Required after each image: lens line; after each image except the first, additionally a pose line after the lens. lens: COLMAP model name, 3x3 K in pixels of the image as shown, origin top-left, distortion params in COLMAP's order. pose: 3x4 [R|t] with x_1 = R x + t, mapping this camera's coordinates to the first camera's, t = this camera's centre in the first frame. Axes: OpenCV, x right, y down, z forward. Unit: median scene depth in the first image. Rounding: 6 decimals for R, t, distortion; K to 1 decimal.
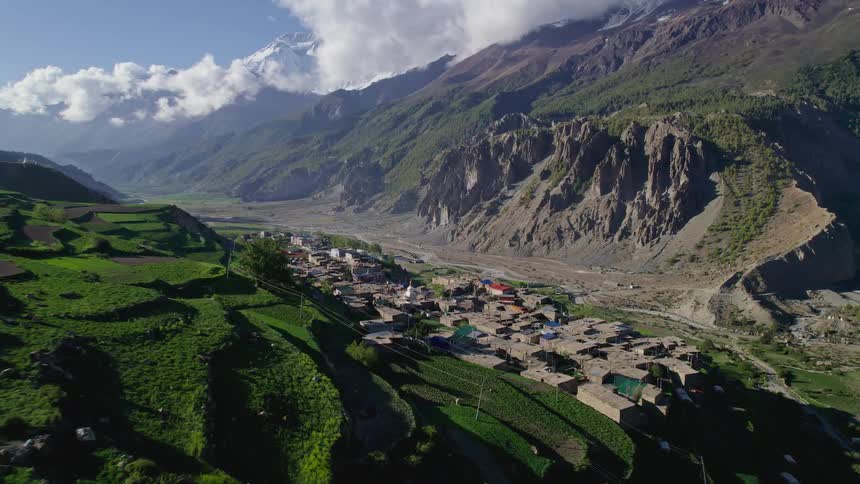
lens RADIAL K [[553.1, 0, 430.0], [0, 553.1, 242.0], [0, 0, 1]] dist [-0.076963, 0.075011]
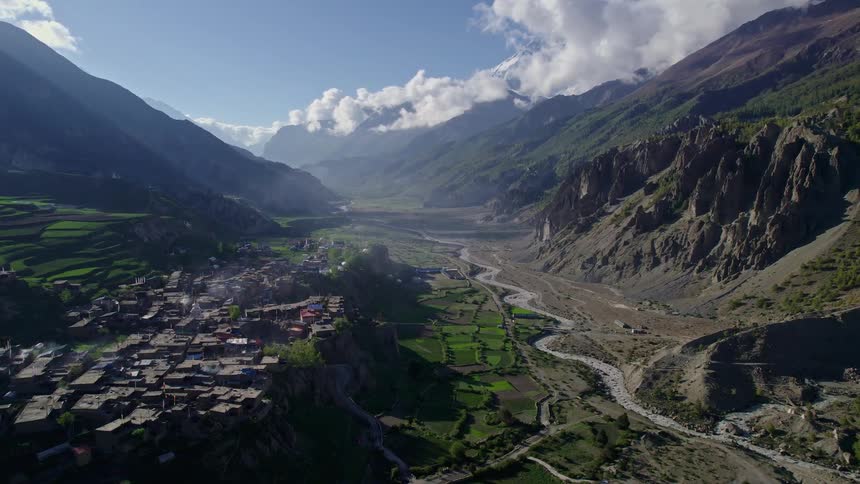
lens RADIAL K [[553.1, 0, 430.0], [0, 553.1, 242.0], [0, 0, 1]] dist [-0.076963, 0.075011]
pose [[0.905493, 0.054385, -0.420862, 0.287020], [-0.058674, 0.998273, 0.002761, -0.023263], [0.420285, 0.022194, 0.907121, 0.087332]]
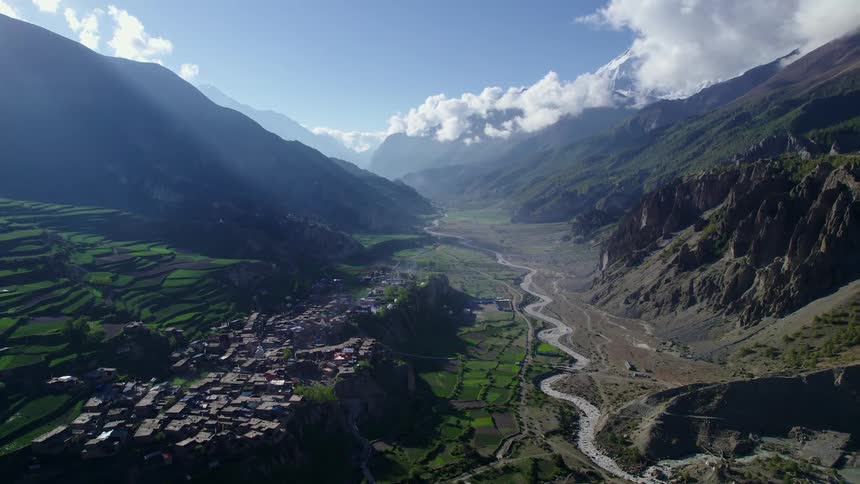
lens RADIAL K [[553.1, 0, 430.0], [0, 553.1, 242.0], [0, 0, 1]] dist [-0.076963, 0.075011]
pose [[0.807729, 0.059682, -0.586525, 0.410278], [-0.065564, 0.997785, 0.011239, -0.084502], [0.585896, 0.029377, 0.809853, 0.035452]]
